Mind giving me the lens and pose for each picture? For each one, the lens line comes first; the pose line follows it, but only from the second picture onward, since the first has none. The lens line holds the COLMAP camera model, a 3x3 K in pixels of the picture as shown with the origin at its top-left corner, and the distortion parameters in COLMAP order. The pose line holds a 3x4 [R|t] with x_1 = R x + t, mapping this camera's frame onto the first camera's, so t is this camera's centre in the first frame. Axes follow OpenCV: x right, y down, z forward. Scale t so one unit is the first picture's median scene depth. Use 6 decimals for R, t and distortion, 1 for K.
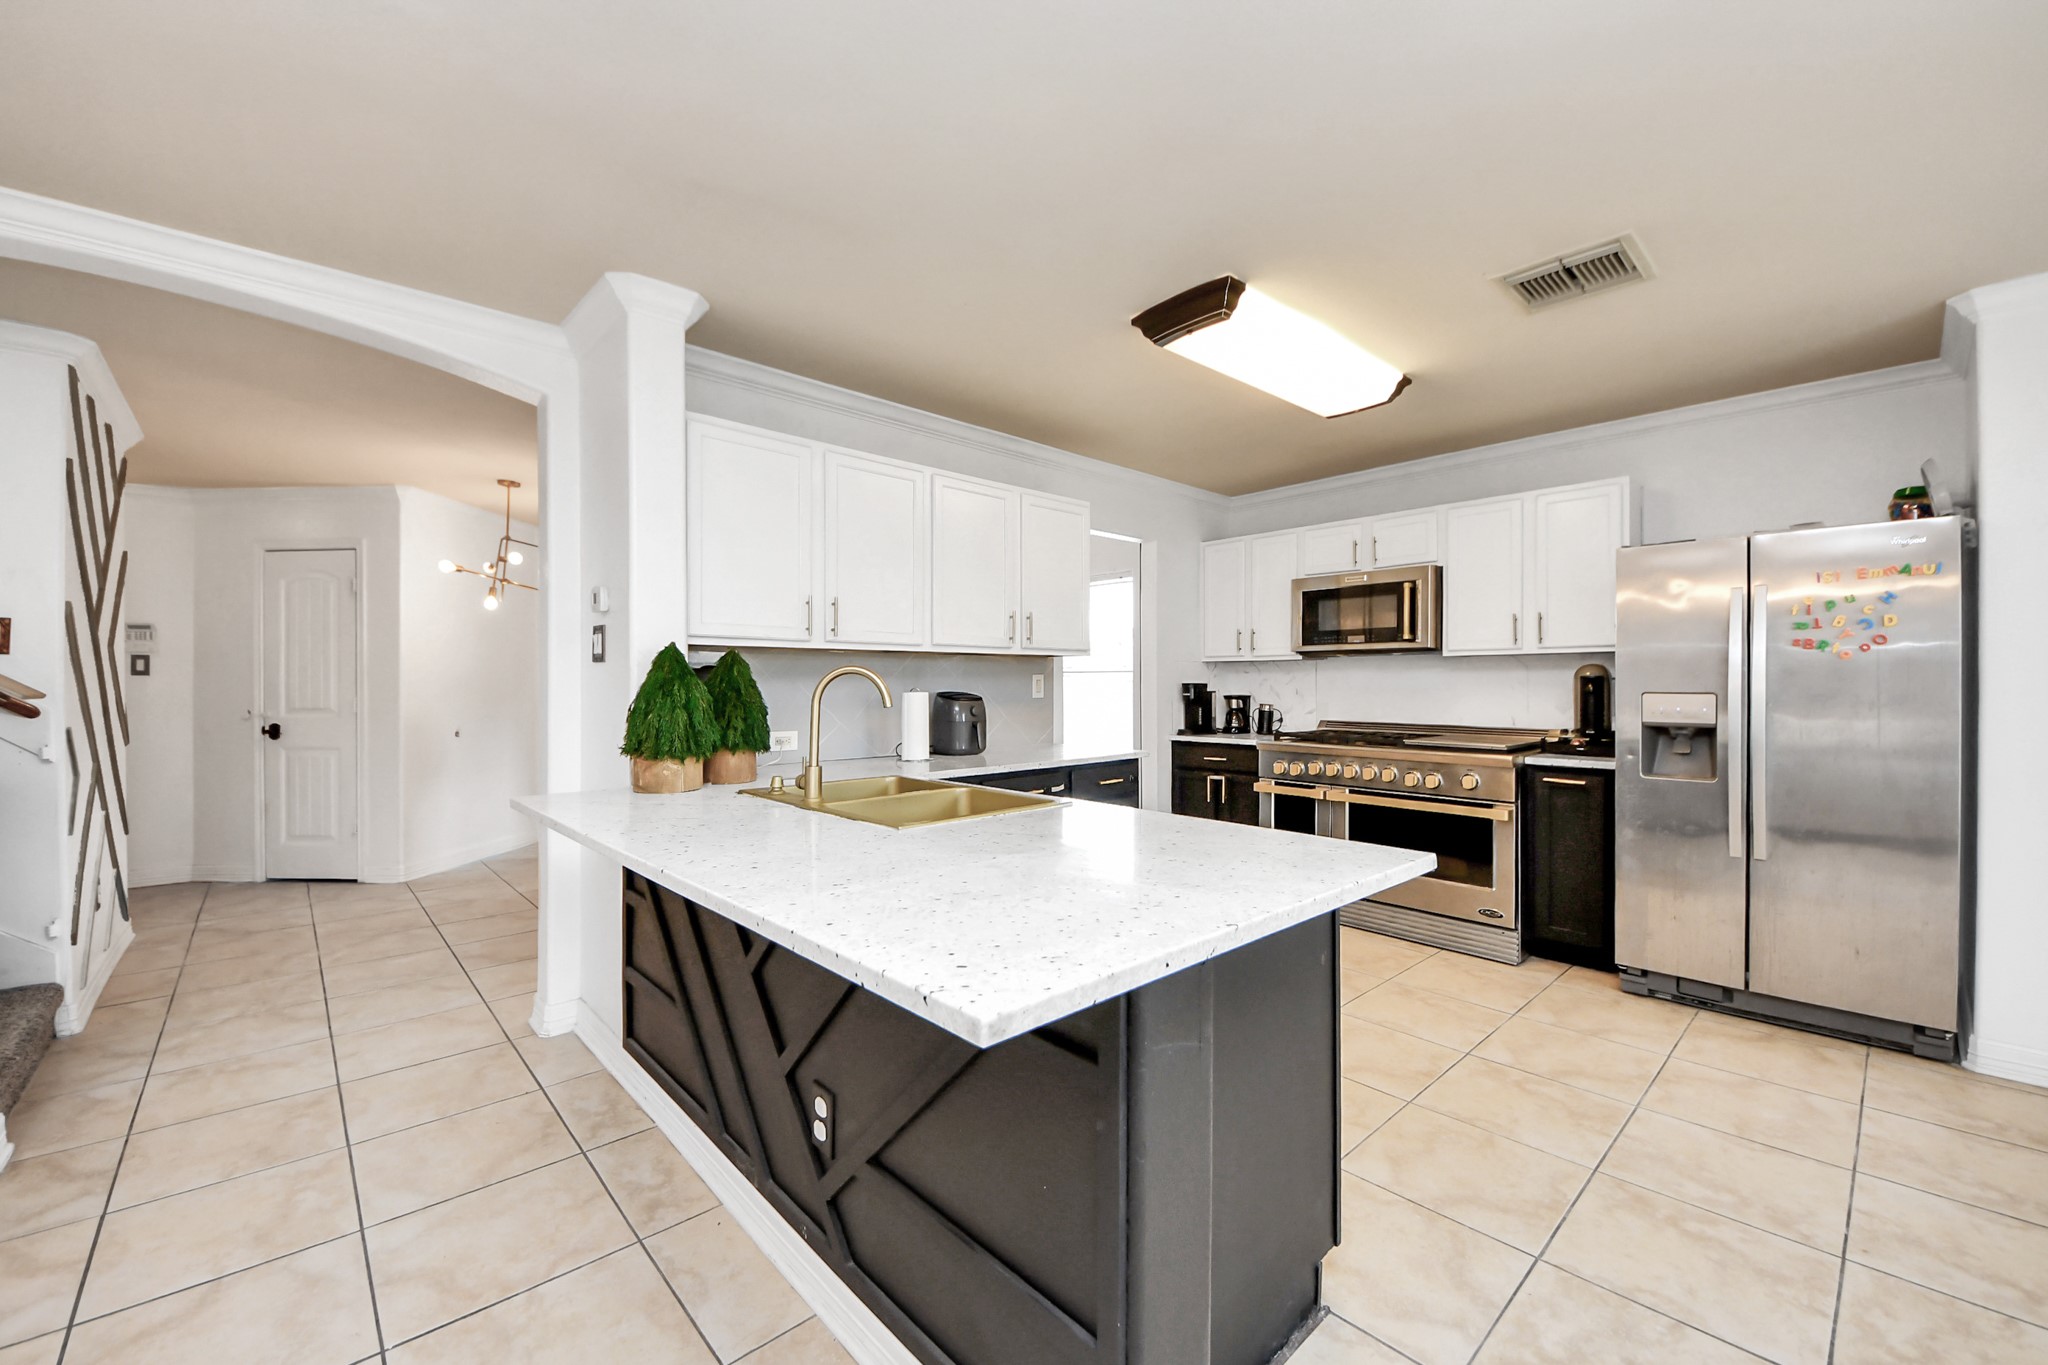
lens RADIAL K [[789.6, 0, 1029.6], [0, 789.6, 682.6], [0, 0, 1]] dist [-0.003523, -0.000454]
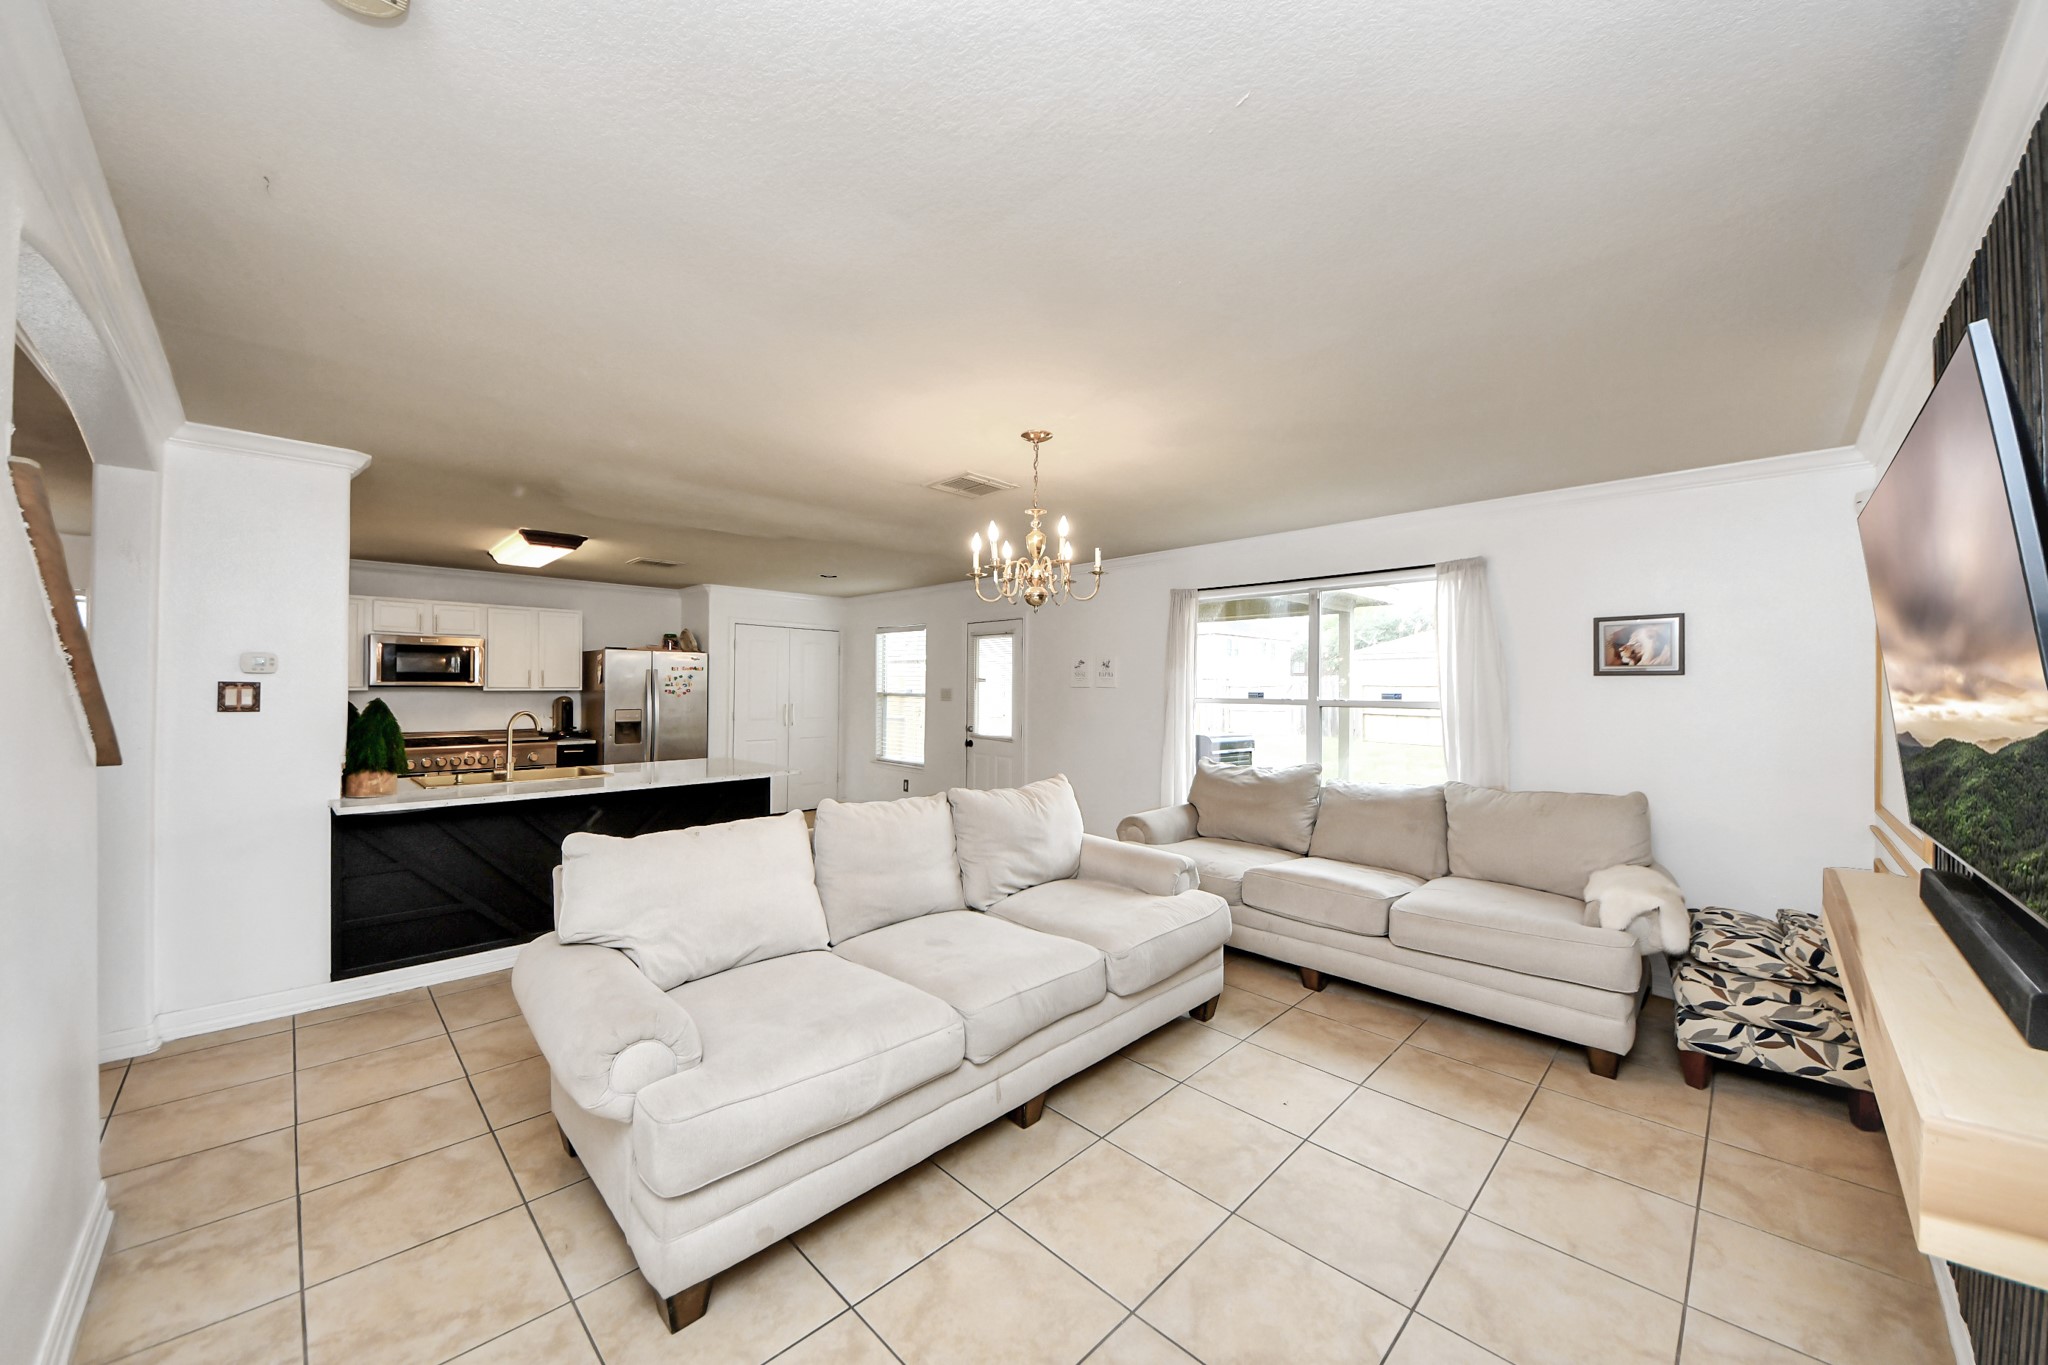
lens RADIAL K [[743.0, 0, 1026.1], [0, 743.0, 683.7], [0, 0, 1]] dist [0.012393, -0.000060]
pose [[-0.044315, 0.002629, 0.999014, -1.318651], [-0.000664, 0.999996, -0.002661, -0.051777], [-0.999017, -0.000782, -0.044313, -0.130998]]
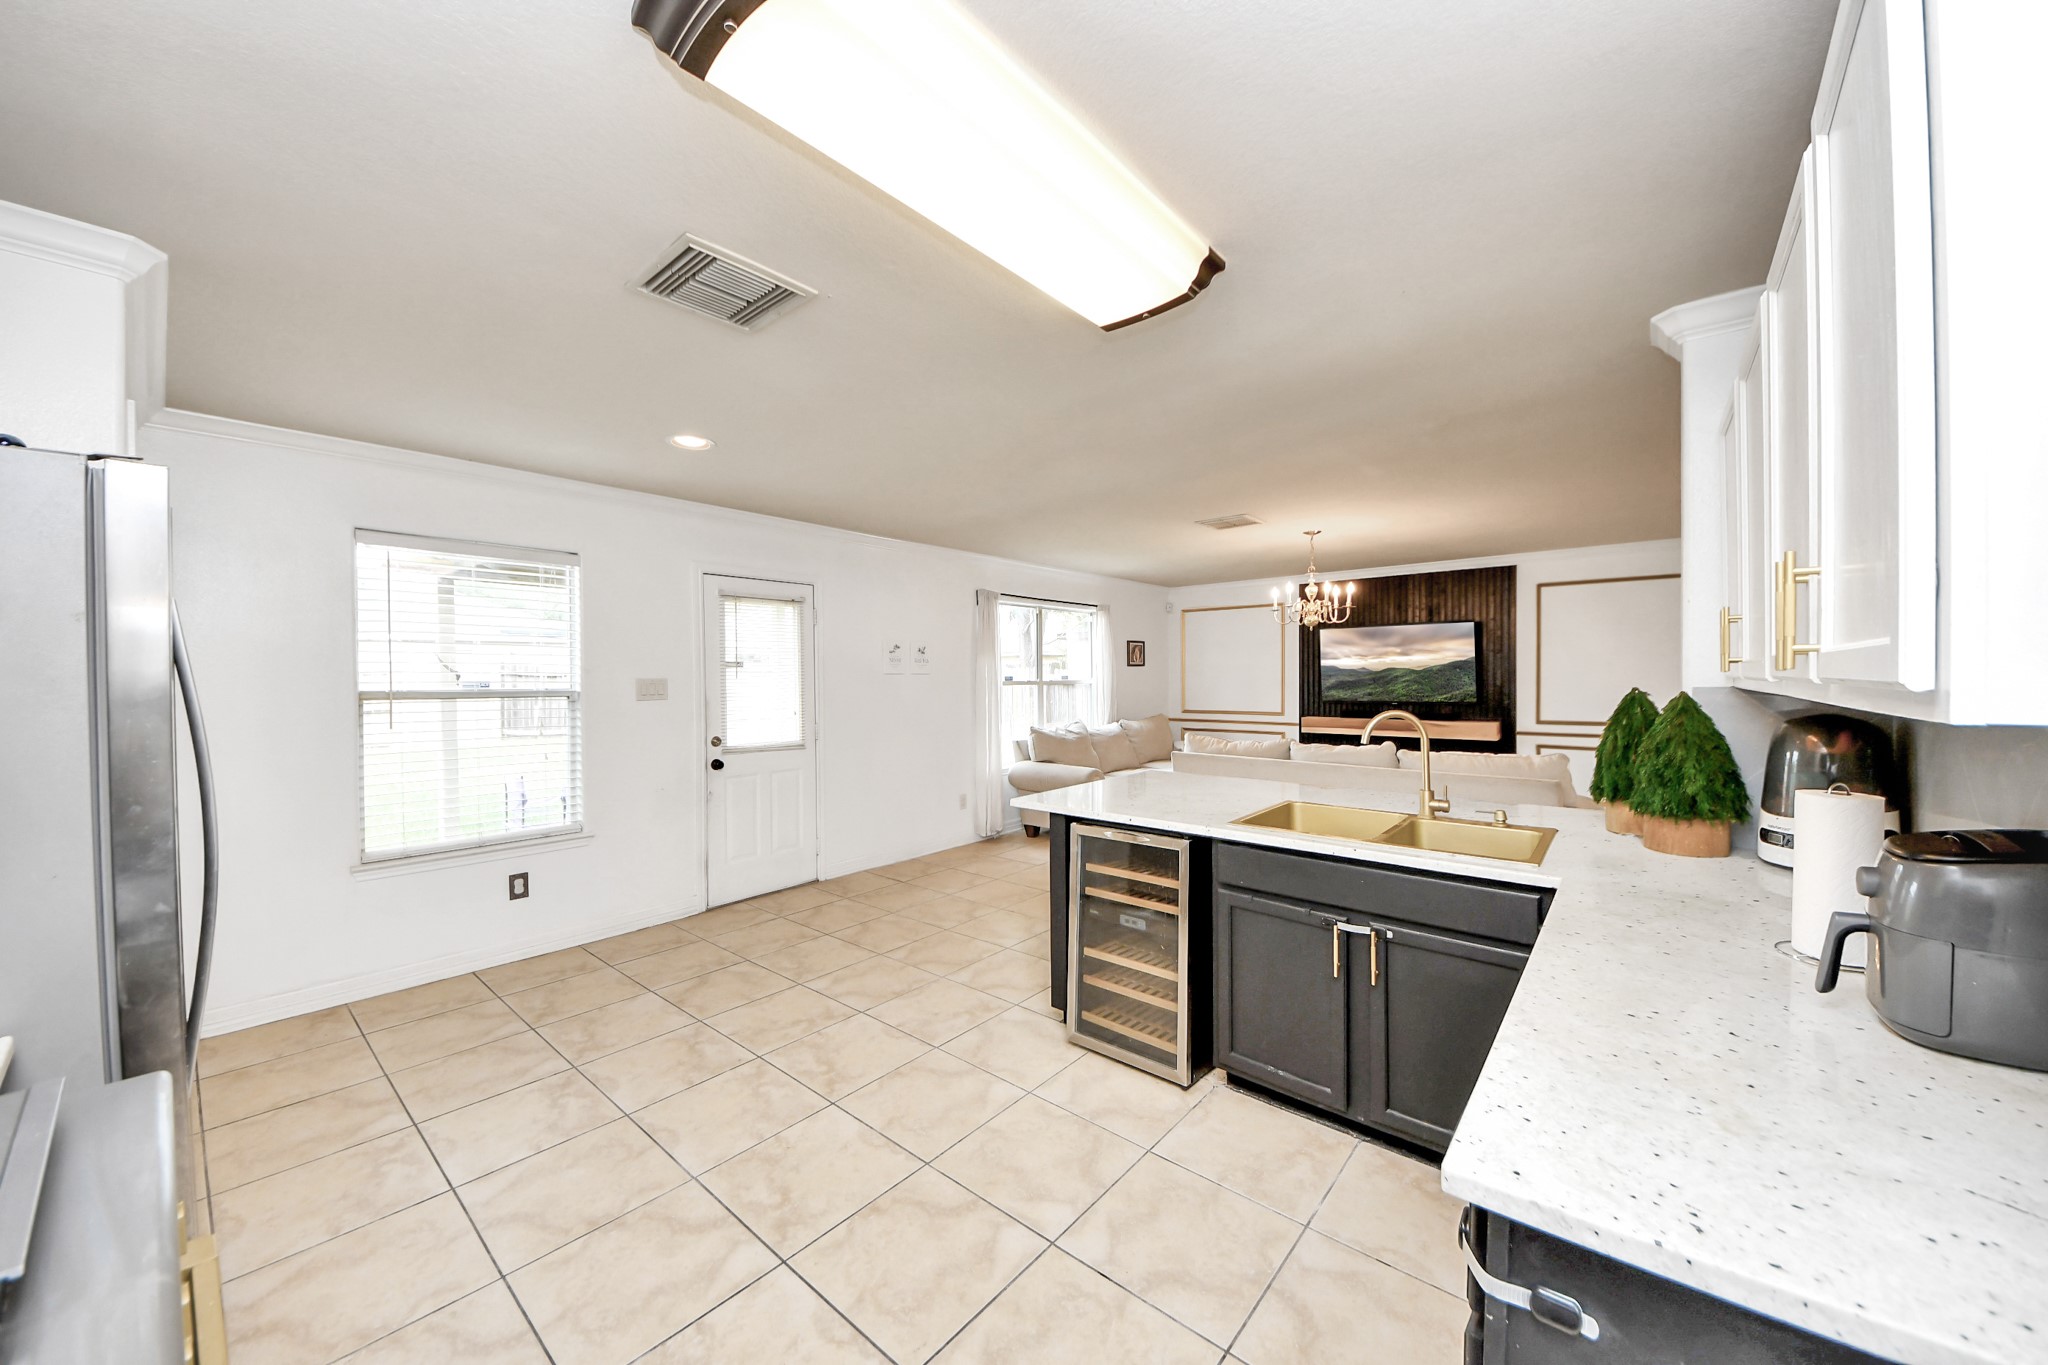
lens RADIAL K [[721.7, 0, 1024.0], [0, 721.7, 682.5], [0, 0, 1]] dist [0.001439, -0.000003]
pose [[-0.991913, 0.008032, -0.126664, 0.300028], [0.006224, 0.999873, 0.014664, -0.051134], [0.126765, 0.013757, -0.991837, 1.211517]]
